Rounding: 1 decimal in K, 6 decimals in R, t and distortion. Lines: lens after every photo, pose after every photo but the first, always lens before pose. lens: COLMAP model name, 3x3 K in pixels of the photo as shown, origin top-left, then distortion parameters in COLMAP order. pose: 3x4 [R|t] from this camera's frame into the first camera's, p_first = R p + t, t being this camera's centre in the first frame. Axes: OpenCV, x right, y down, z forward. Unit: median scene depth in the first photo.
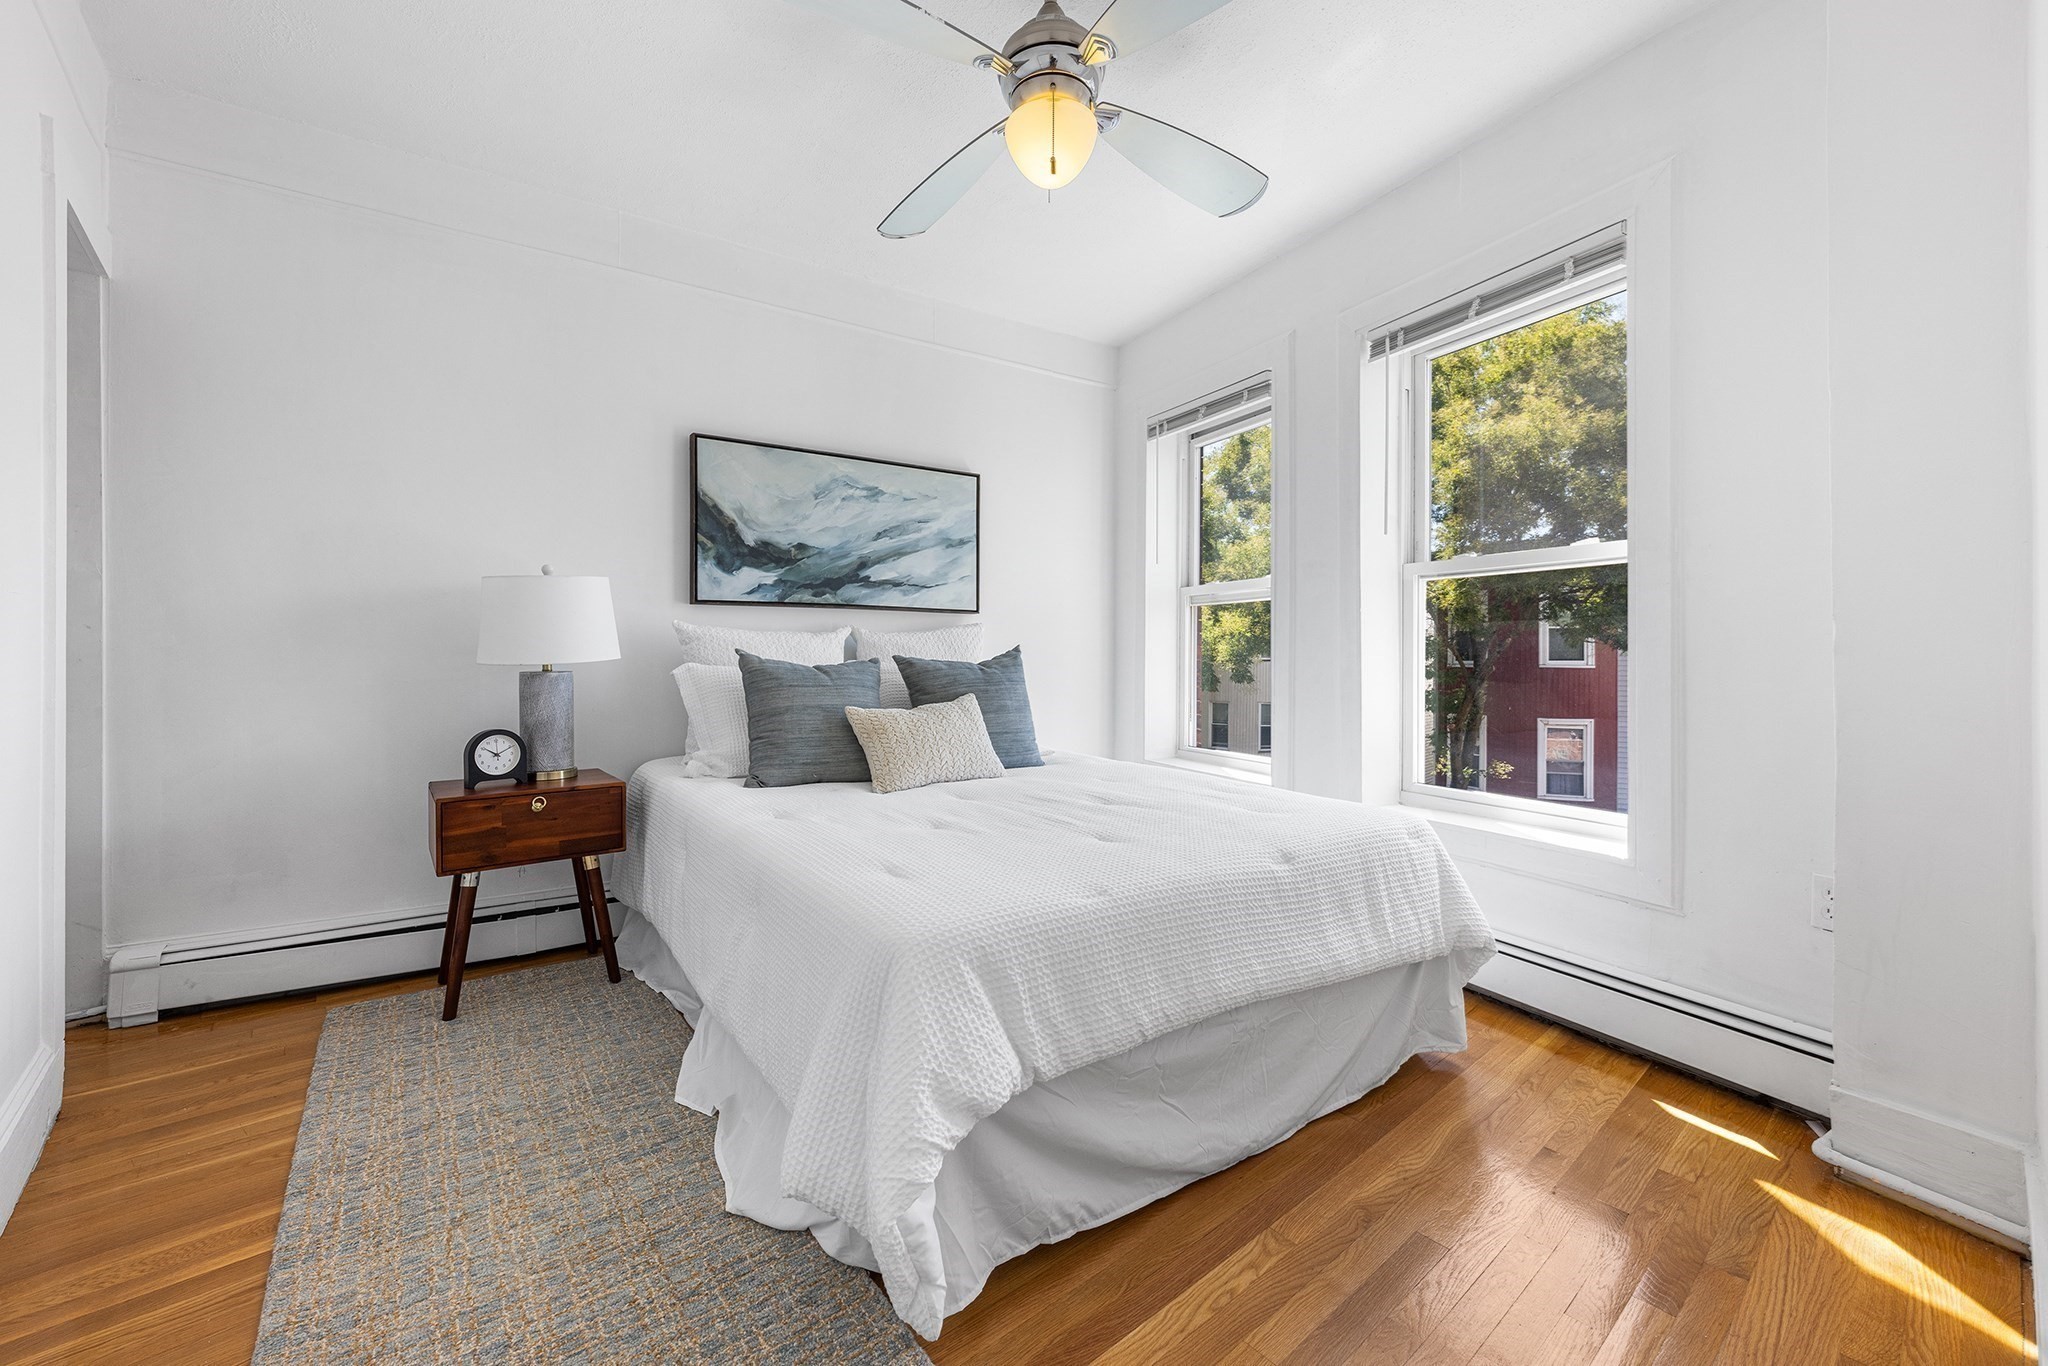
lens RADIAL K [[813.0, 0, 1023.3], [0, 813.0, 683.8], [0, 0, 1]] dist [0.001936, -0.000233]
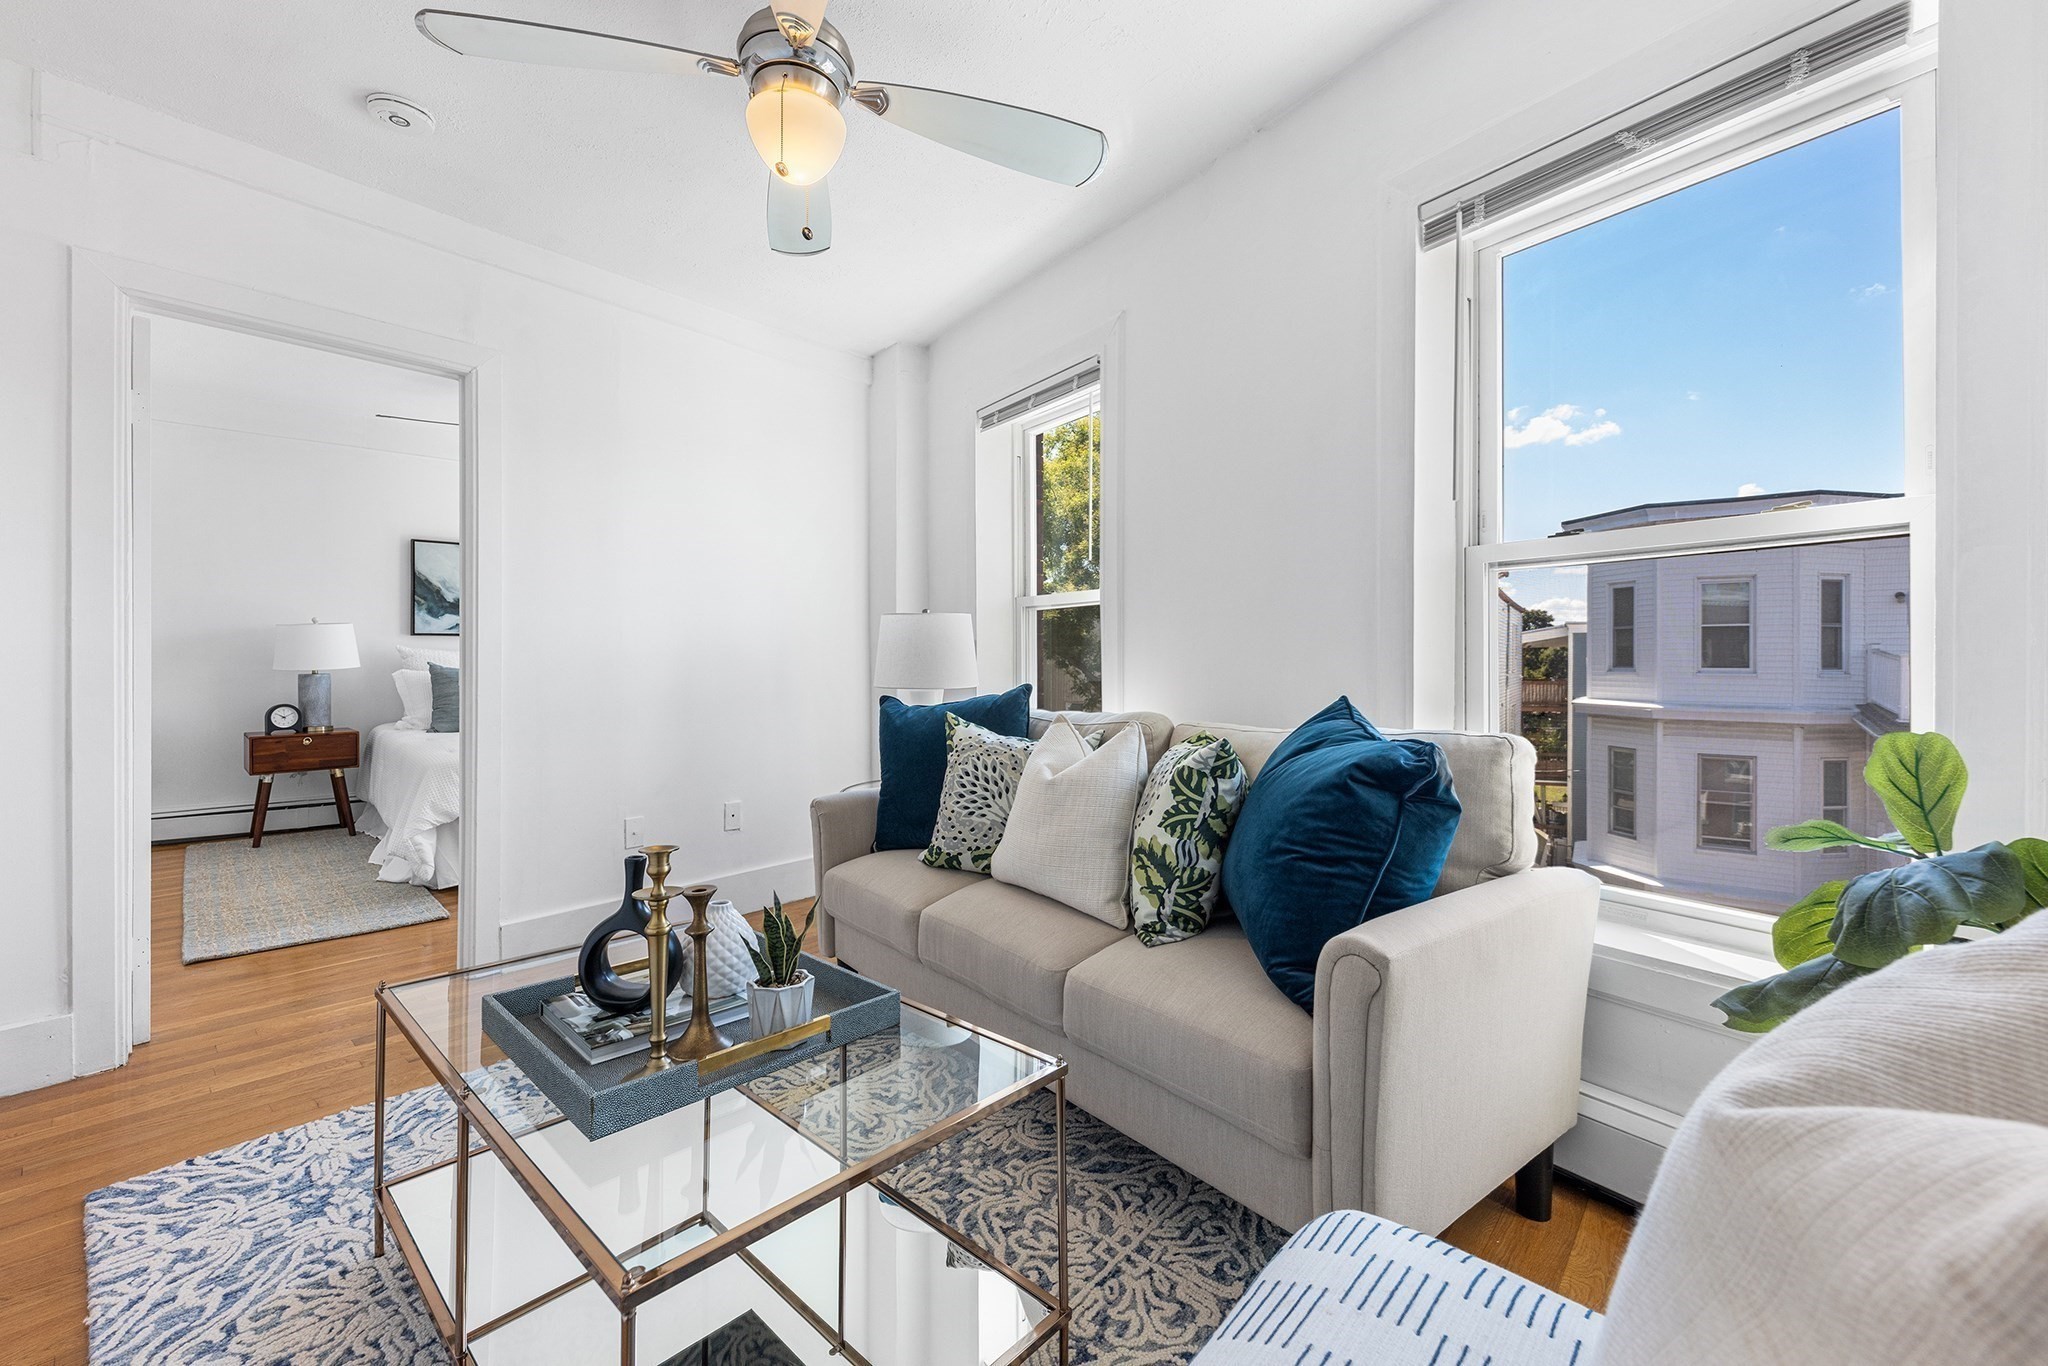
lens RADIAL K [[813.0, 0, 1025.3], [0, 813.0, 677.0], [0, 0, 1]] dist [0.001936, -0.000233]
pose [[0.988861, 0.000439, 0.148839, 0.764483], [0.000597, 0.999976, -0.006914, 0.005955], [-0.148839, 0.006926, 0.988837, -1.114380]]
